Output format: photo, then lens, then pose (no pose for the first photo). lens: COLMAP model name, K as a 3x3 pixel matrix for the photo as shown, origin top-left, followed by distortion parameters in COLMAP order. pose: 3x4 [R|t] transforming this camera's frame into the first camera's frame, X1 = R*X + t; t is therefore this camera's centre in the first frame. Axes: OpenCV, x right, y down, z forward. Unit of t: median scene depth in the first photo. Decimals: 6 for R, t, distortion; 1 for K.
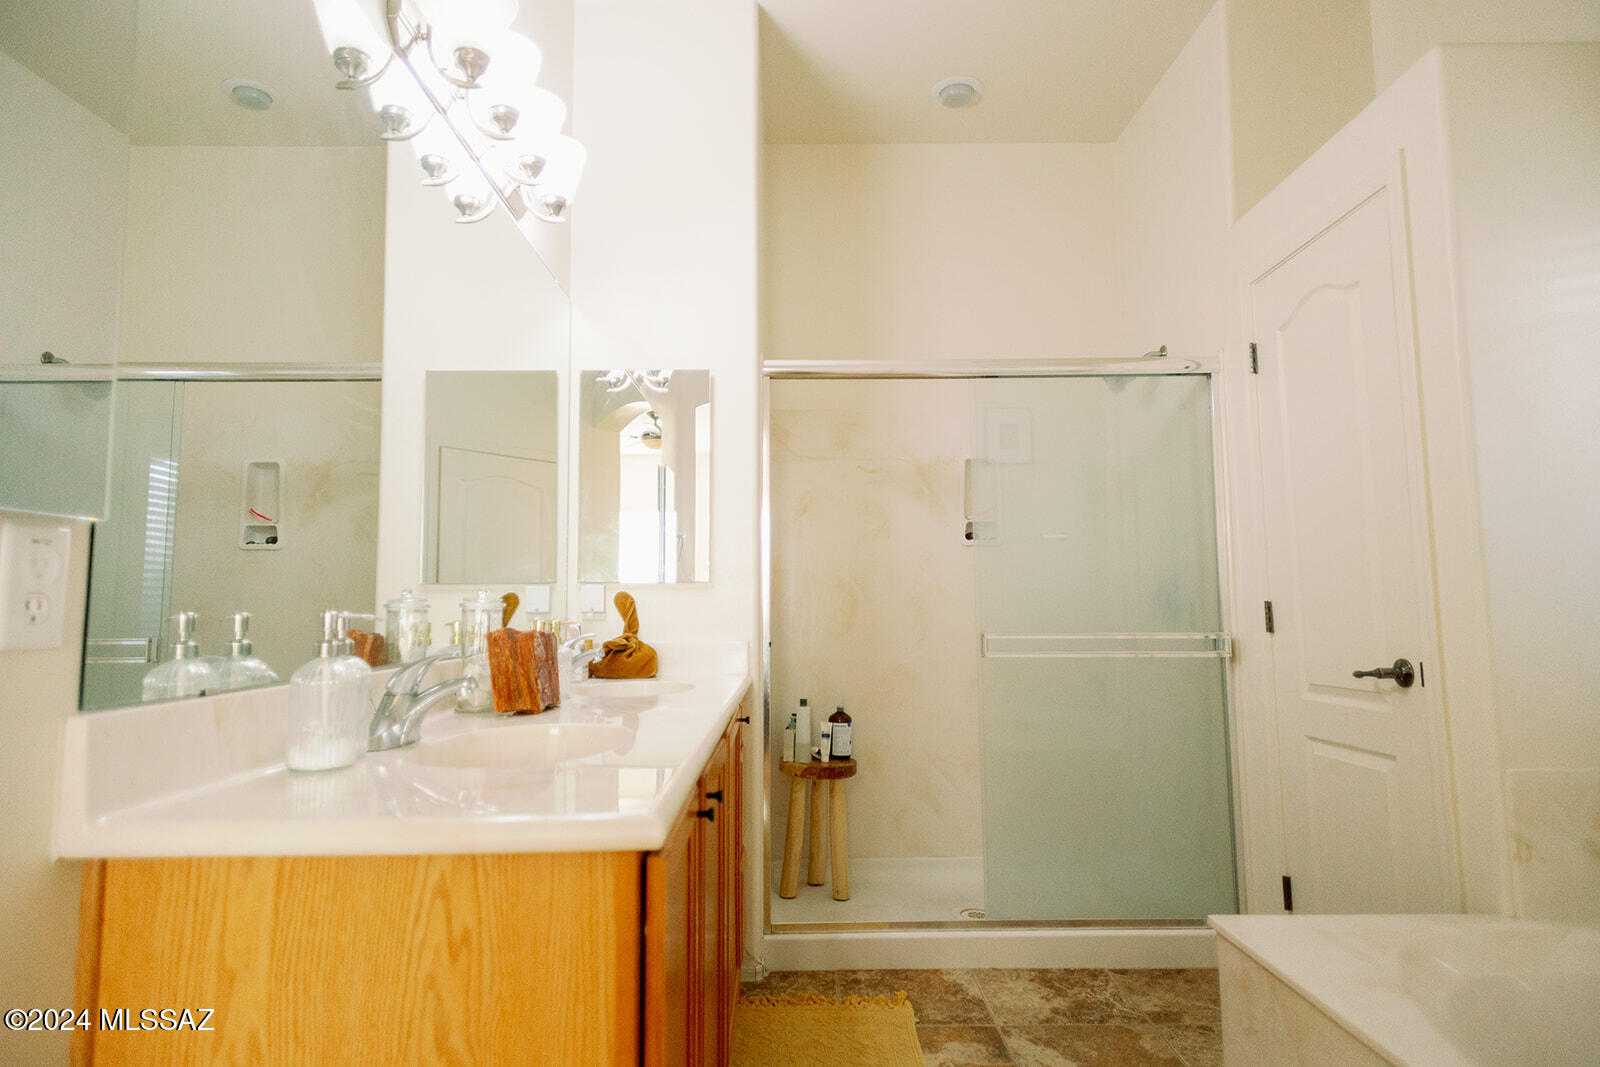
lens RADIAL K [[879.5, 0, 798.3], [0, 879.5, 524.7], [0, 0, 1]] dist [0.008043, -0.000052]
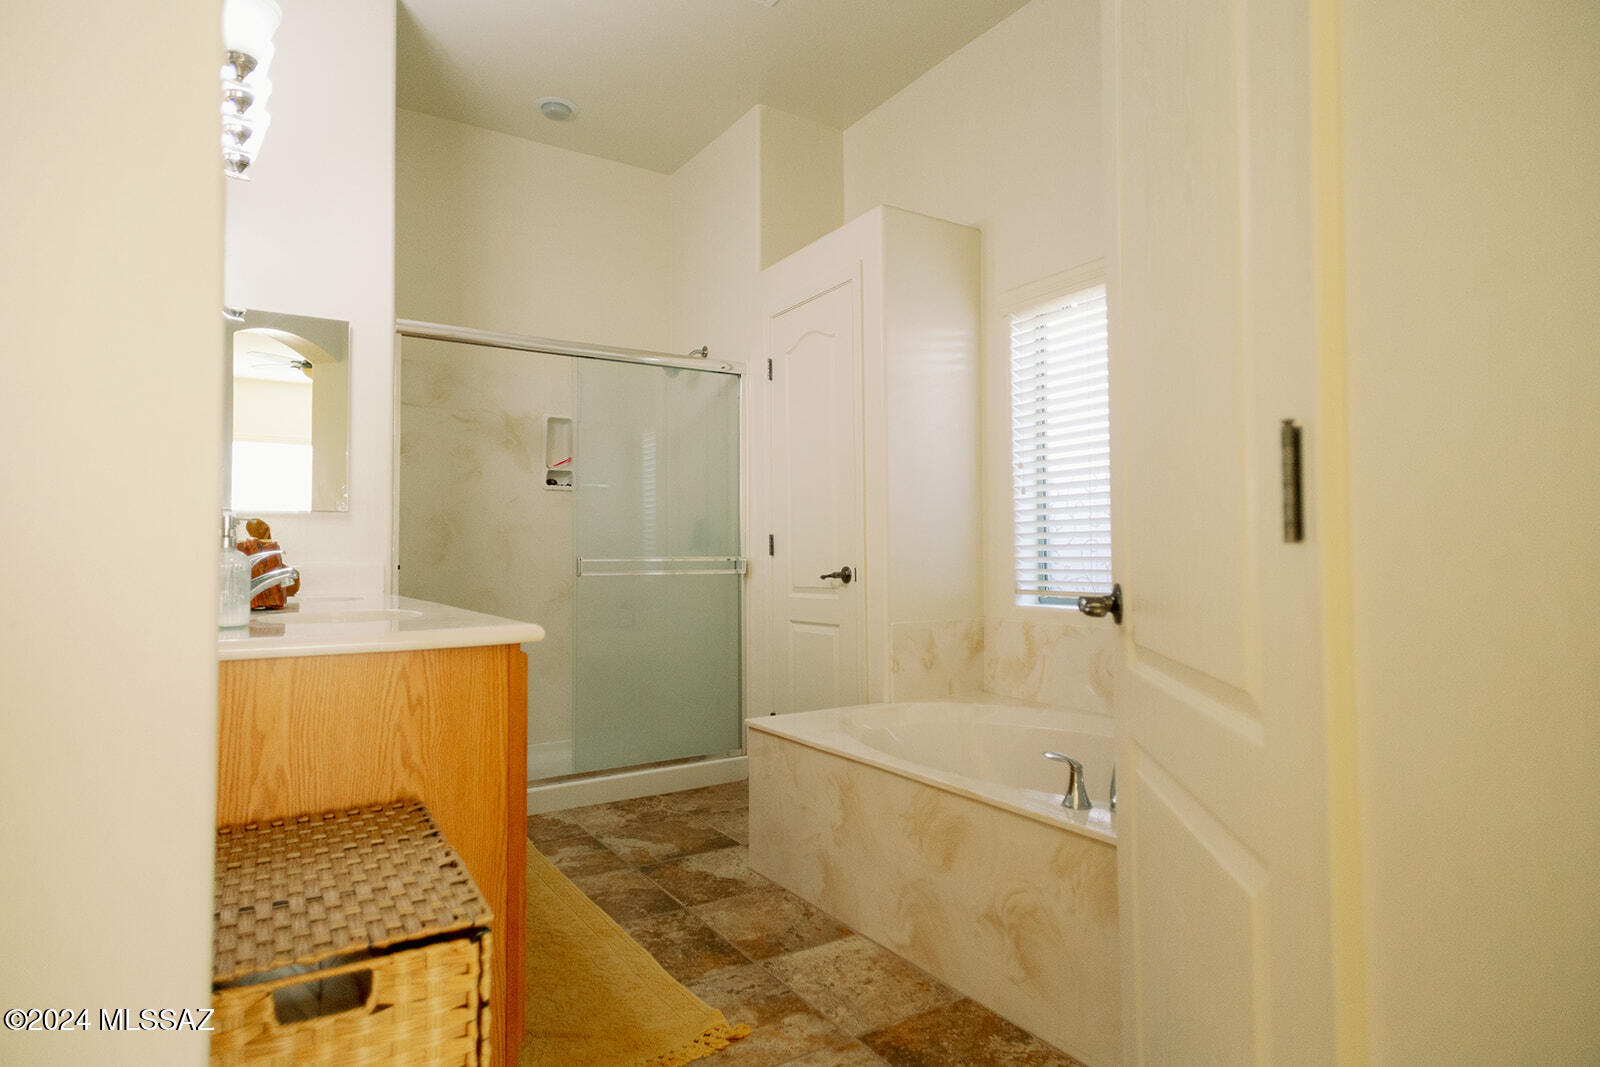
lens RADIAL K [[957.0, 0, 800.0], [0, 957.0, 533.5], [0, 0, 1]] dist [-0.031239, 0.001951]
pose [[0.834229, 0.018159, 0.551119, -0.329492], [-0.051672, 0.997634, 0.045345, 0.008628], [-0.548992, -0.066305, 0.833193, -0.390256]]
